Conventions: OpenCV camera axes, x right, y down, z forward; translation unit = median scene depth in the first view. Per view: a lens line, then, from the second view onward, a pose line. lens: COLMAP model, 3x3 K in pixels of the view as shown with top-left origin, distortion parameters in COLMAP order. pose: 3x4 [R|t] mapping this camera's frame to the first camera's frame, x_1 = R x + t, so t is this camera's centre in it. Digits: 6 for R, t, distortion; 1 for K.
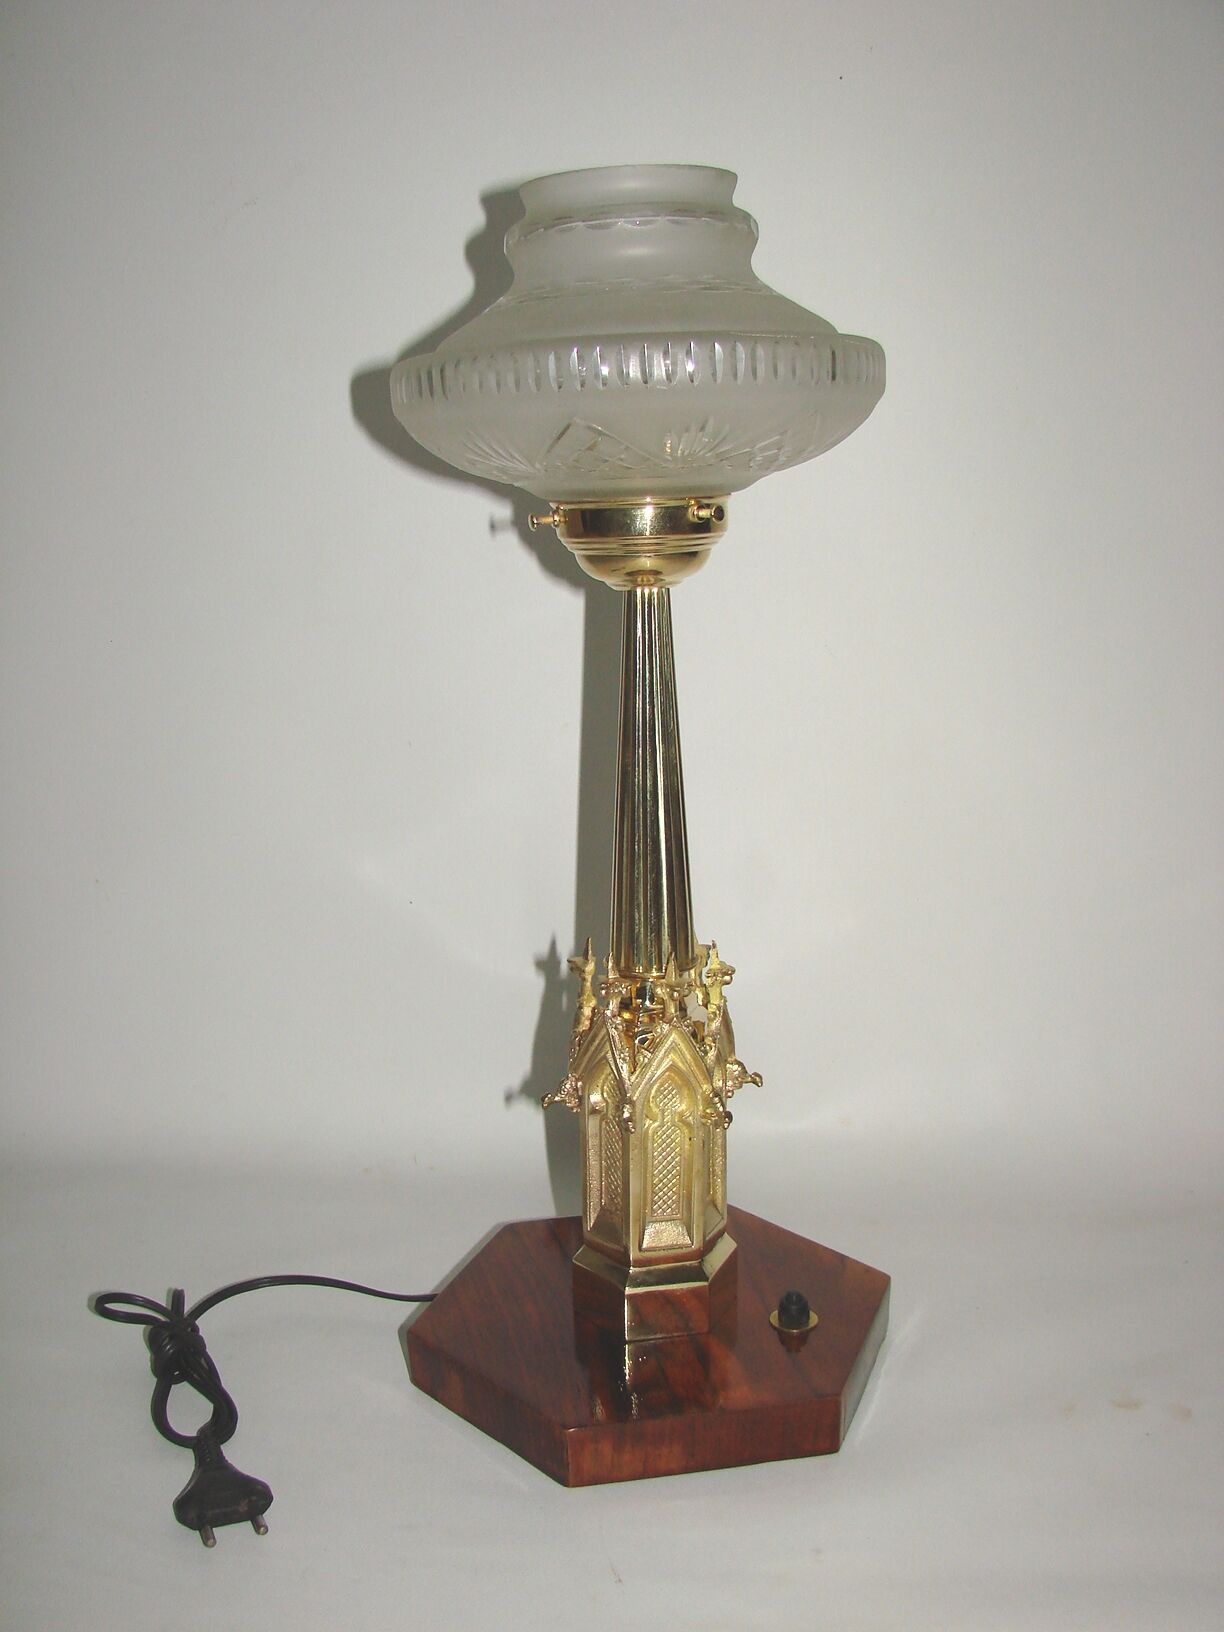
lens RADIAL K [[1737.6, 0, 597.6], [0, 1737.6, 823.6], [0, 0, 1]] dist [-0.149056, 0.000000]
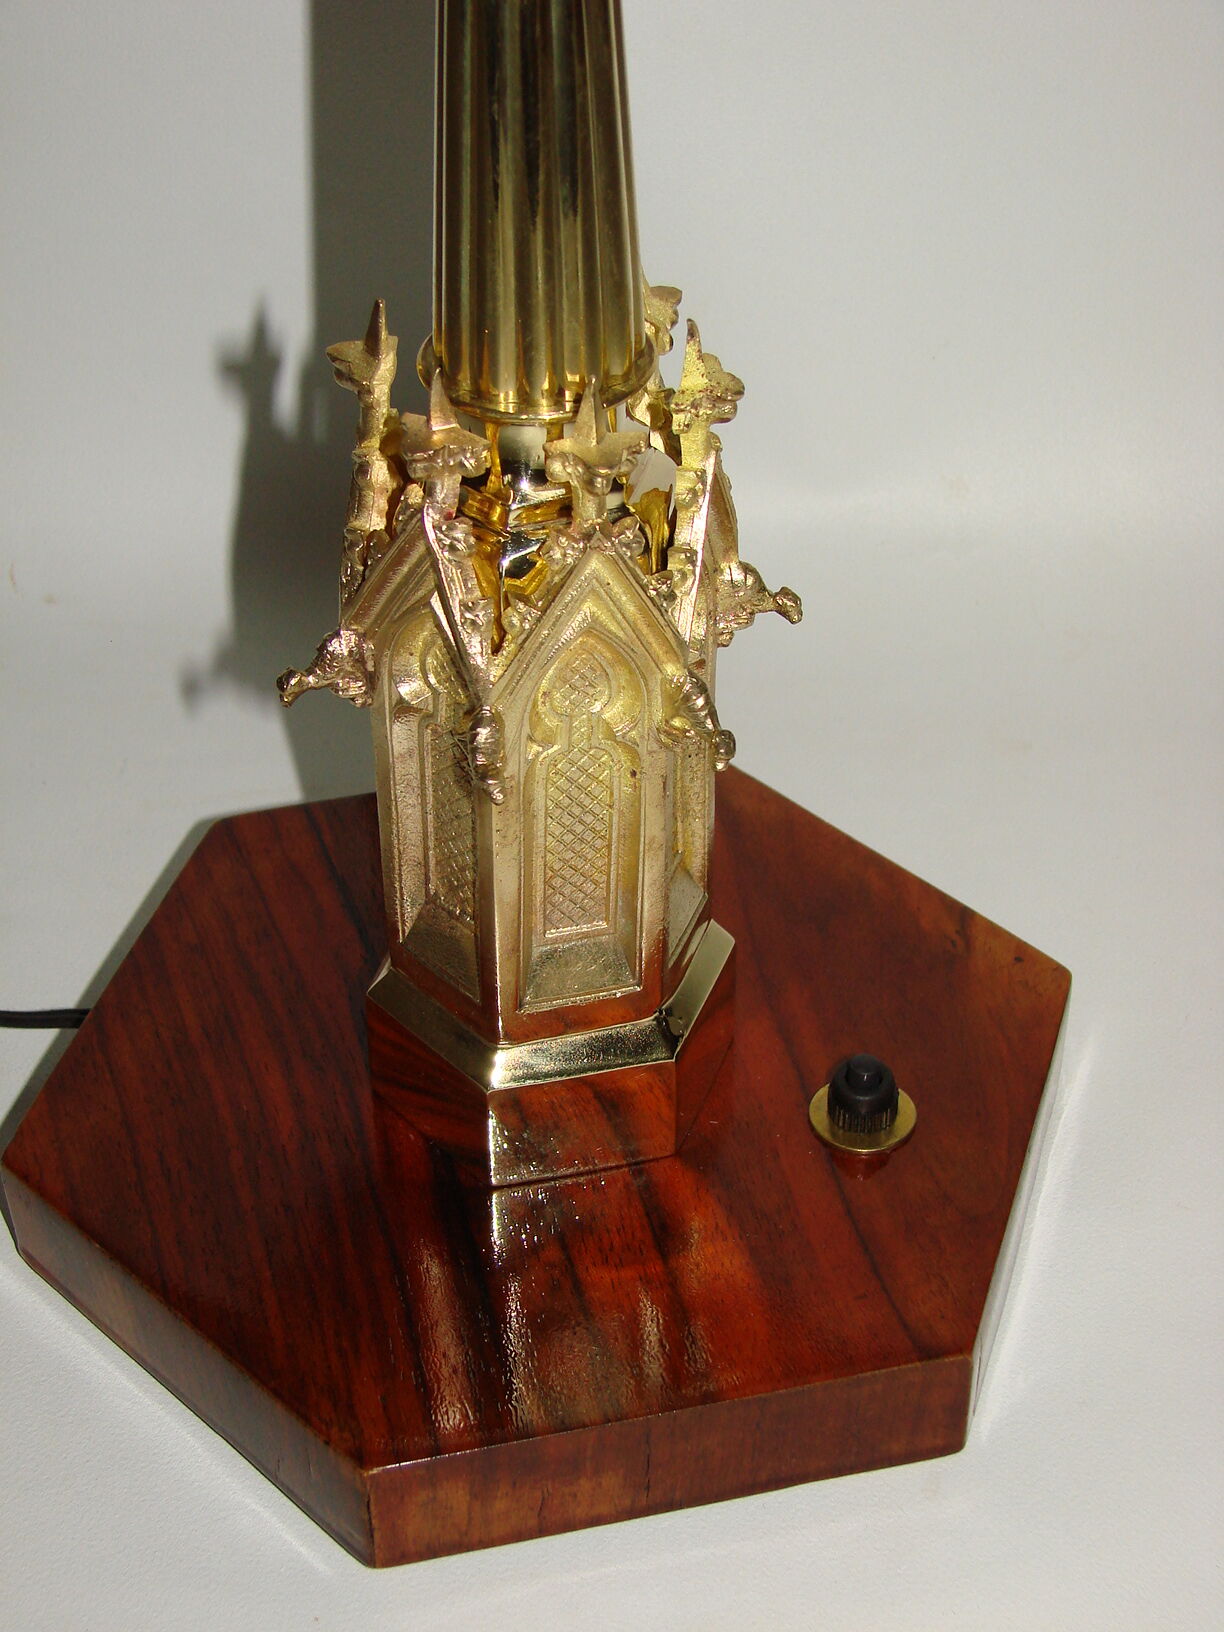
lens RADIAL K [[3108.3, 0, 612.4], [0, 3108.3, 814.8], [0, 0, 1]] dist [-0.028242, 0.000000]
pose [[0.997931, -0.029476, 0.057140, 0.004486], [0.002134, 0.903416, 0.428761, -0.135830], [-0.064260, -0.427752, 0.901609, 0.307798]]
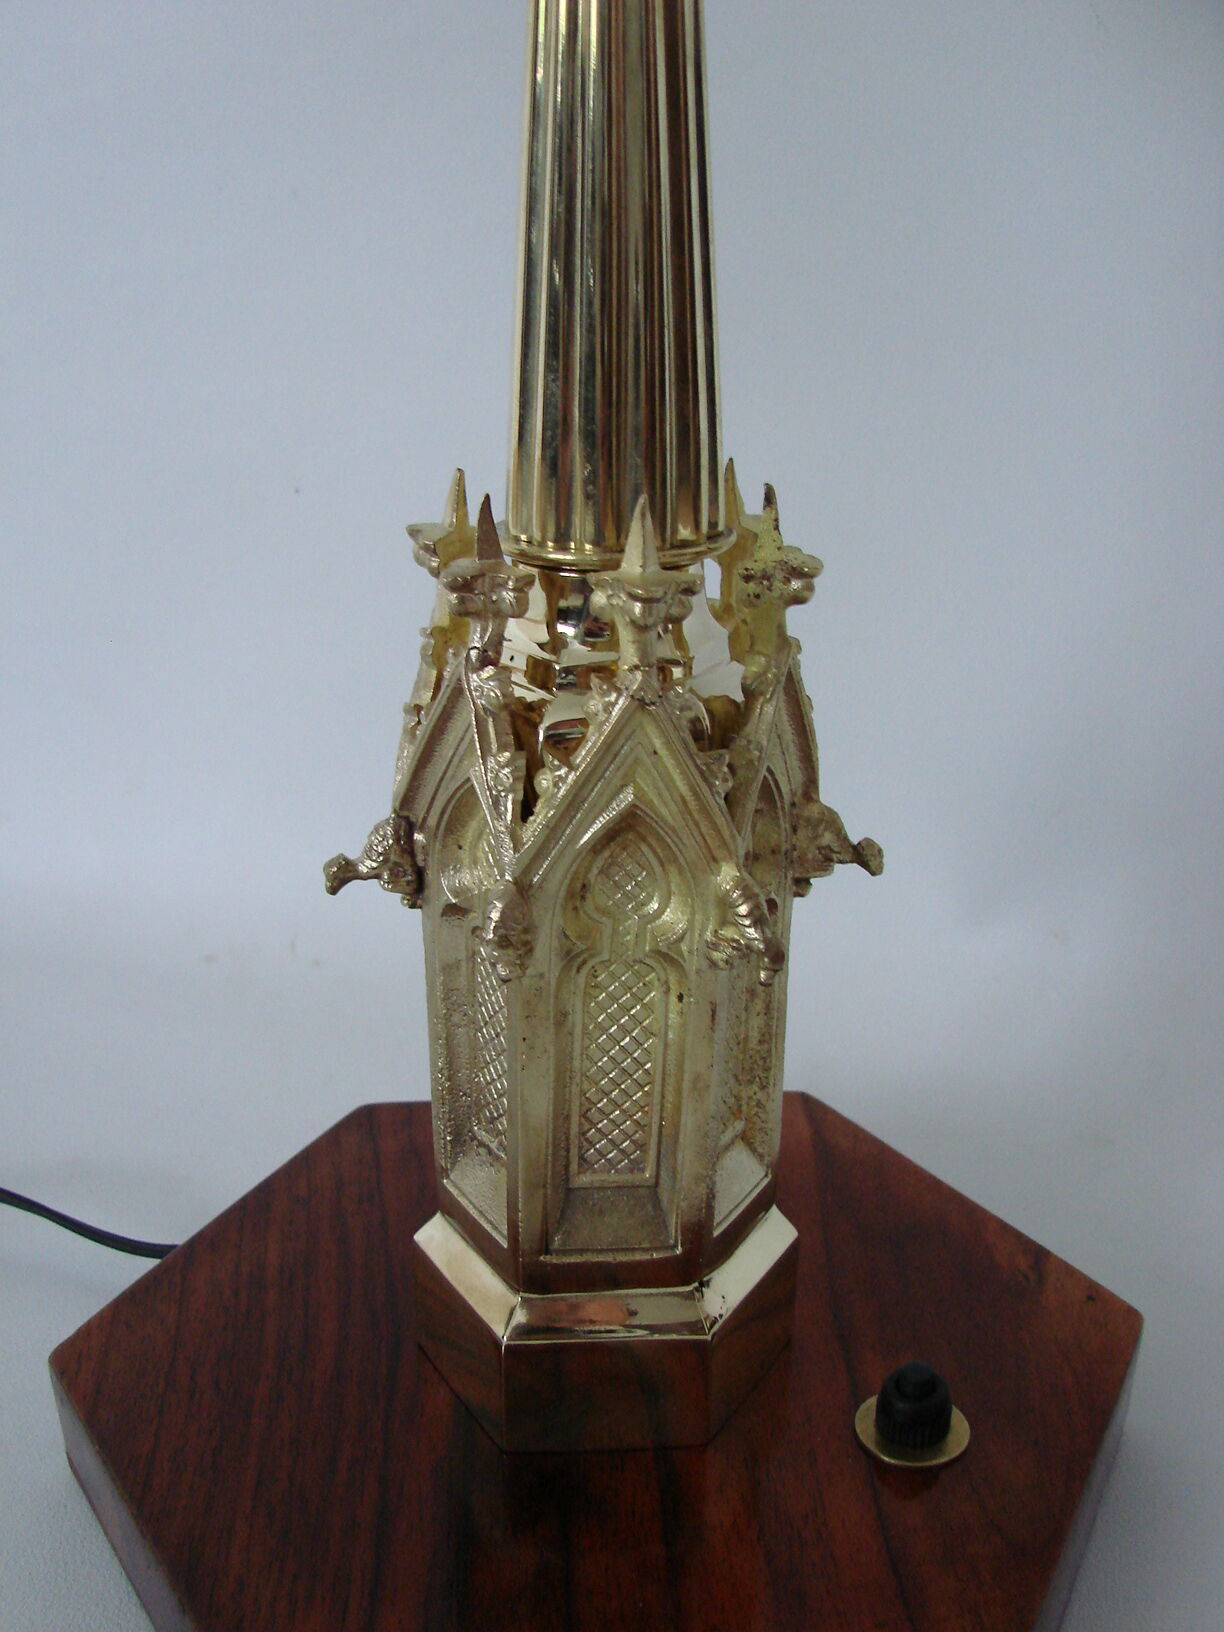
lens RADIAL K [[1737.6, 0, 605.9], [0, 1737.6, 819.9], [0, 0, 1]] dist [-0.149056, 0.000000]
pose [[0.992420, 0.065399, -0.104047, 0.075092], [-0.049293, 0.987386, 0.150462, 0.084195], [0.112575, -0.144193, 0.983125, 0.616749]]
